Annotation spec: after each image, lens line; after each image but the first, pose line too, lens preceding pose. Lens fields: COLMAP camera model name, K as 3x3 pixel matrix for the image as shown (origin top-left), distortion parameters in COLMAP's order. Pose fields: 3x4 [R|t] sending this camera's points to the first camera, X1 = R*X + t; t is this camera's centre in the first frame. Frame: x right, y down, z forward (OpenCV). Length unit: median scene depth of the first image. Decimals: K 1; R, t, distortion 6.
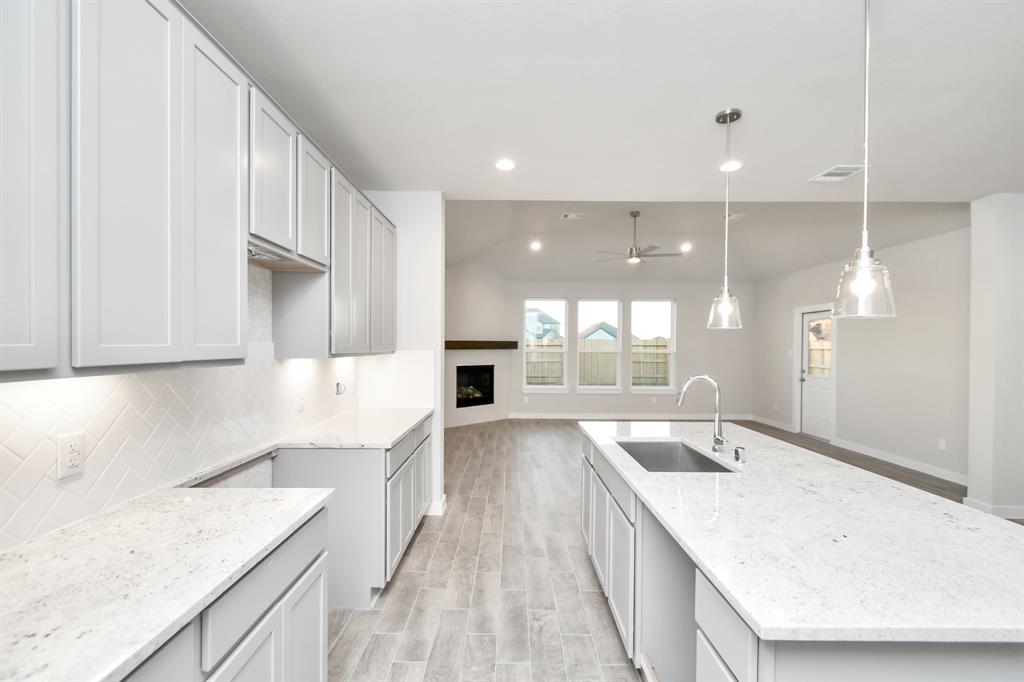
lens RADIAL K [[450.2, 0, 512.2], [0, 450.2, 346.5], [0, 0, 1]] dist [0.001424, 0.000533]
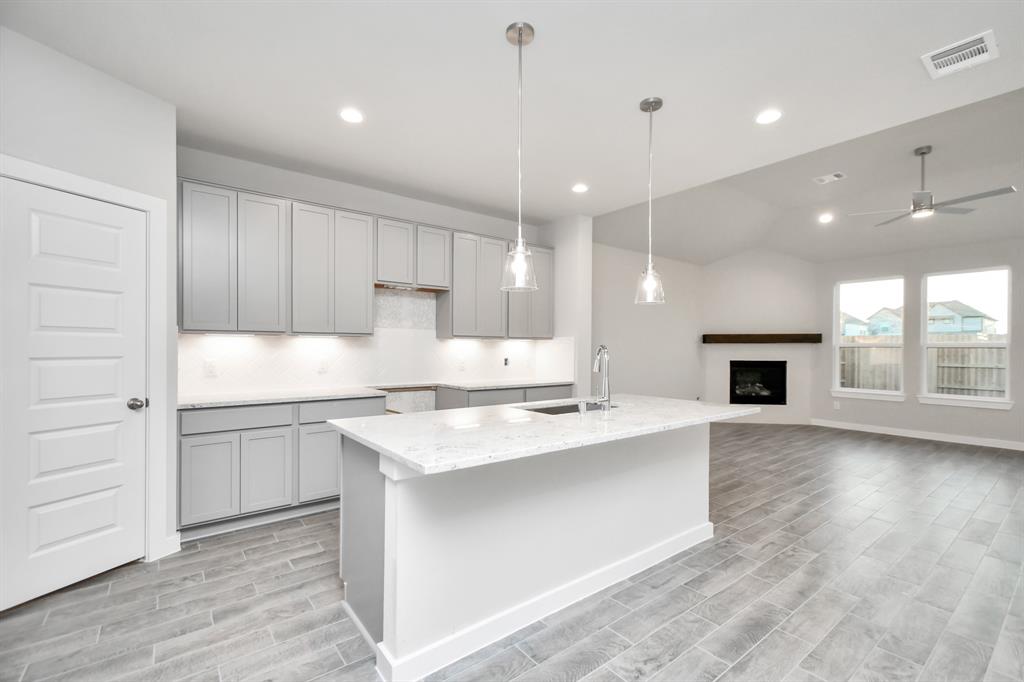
lens RADIAL K [[450.2, 0, 512.2], [0, 450.2, 348.2], [0, 0, 1]] dist [0.001424, 0.000533]
pose [[0.609418, -0.002473, -0.792845, 0.348125], [-0.003375, 0.999978, -0.005713, 0.023070], [0.792842, 0.006158, 0.609397, 0.028444]]
